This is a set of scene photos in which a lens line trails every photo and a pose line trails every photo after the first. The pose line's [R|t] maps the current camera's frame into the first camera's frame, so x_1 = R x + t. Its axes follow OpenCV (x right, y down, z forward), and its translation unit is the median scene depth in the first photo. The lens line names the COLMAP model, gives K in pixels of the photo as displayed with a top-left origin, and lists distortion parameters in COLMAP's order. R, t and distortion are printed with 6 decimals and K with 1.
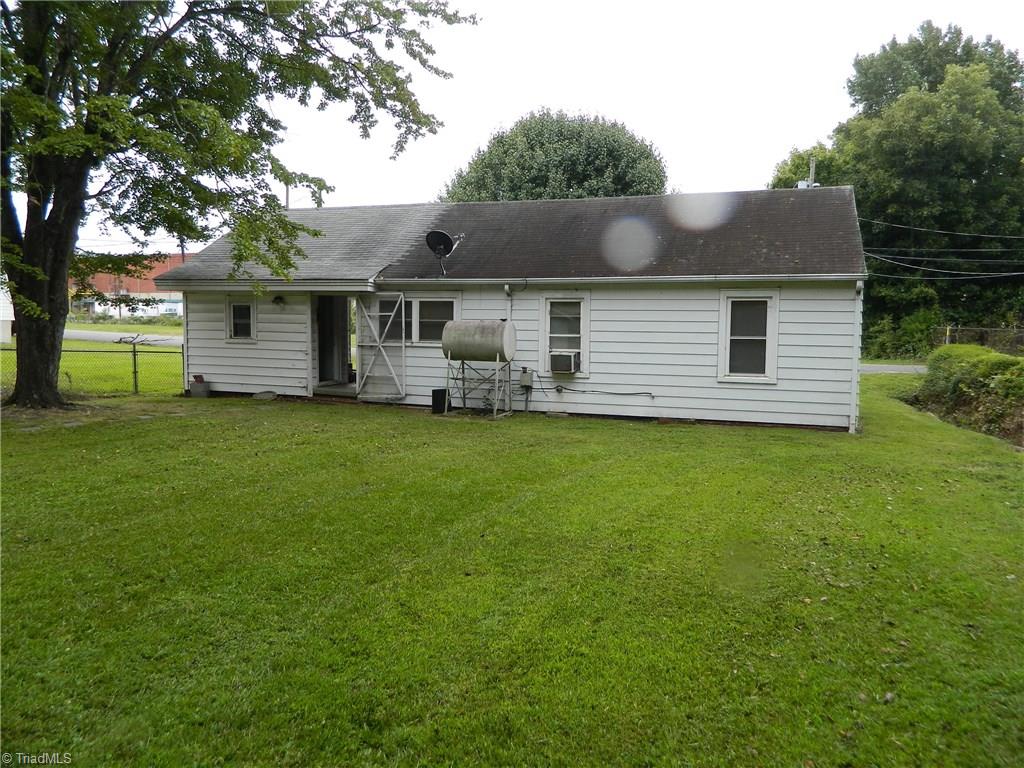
lens RADIAL K [[765.2, 0, 514.0], [0, 765.2, 384.6], [0, 0, 1]] dist [-0.000626, -0.000207]
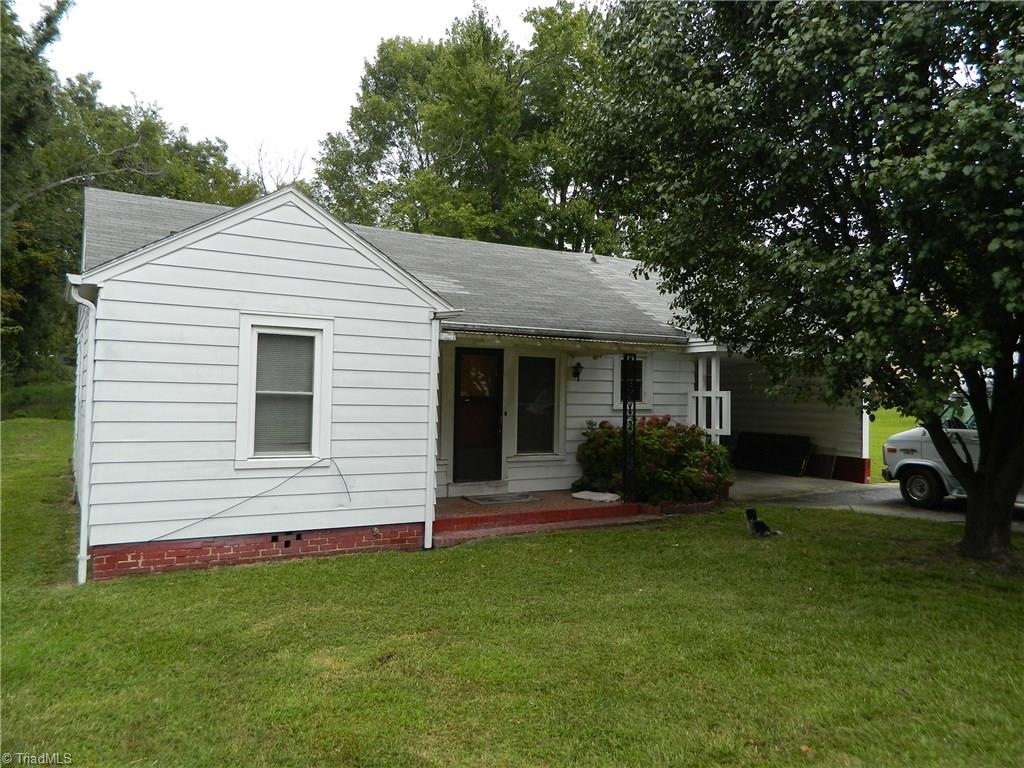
lens RADIAL K [[765.2, 0, 514.2], [0, 765.2, 382.0], [0, 0, 1]] dist [-0.000626, -0.000207]
pose [[0.824996, 0.016295, 0.564903, 0.107264], [0.027476, 0.997246, -0.068893, -0.022186], [-0.564470, 0.072358, 0.822276, 0.380081]]
